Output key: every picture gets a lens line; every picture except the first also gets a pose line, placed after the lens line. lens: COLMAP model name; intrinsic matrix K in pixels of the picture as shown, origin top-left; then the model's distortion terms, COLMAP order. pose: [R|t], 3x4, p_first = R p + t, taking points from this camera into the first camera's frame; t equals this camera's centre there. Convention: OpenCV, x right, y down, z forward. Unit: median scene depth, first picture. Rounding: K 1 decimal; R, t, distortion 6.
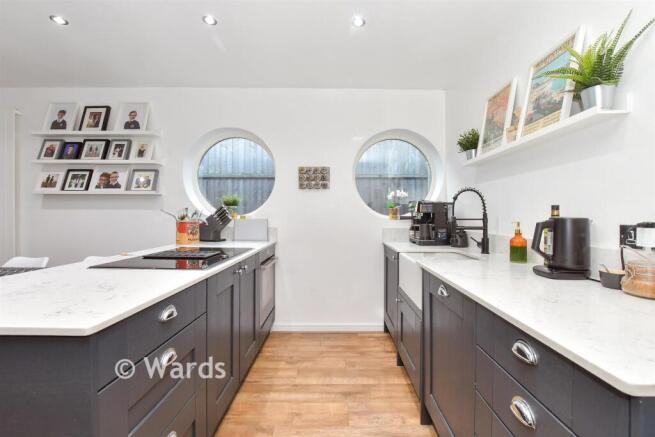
lens RADIAL K [[288.8, 0, 327.6], [0, 288.8, 215.8], [0, 0, 1]] dist [-0.015361, 0.000486]
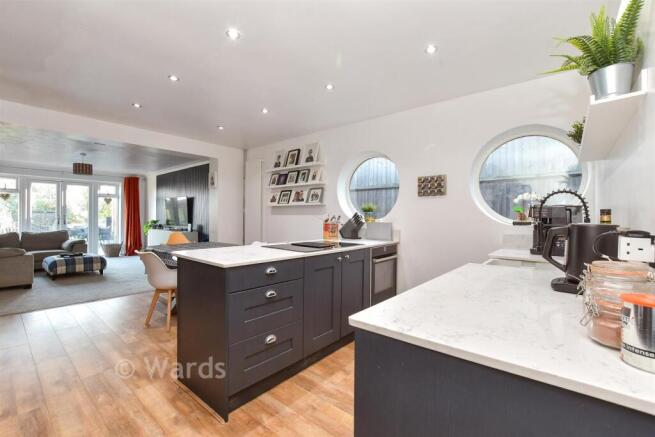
lens RADIAL K [[288.8, 0, 332.4], [0, 288.8, 217.4], [0, 0, 1]] dist [-0.015361, 0.000486]
pose [[0.762186, 0.002053, -0.647355, 0.395356], [-0.008527, 0.999940, -0.006869, -0.000442], [0.647302, 0.010755, 0.762157, -0.079076]]
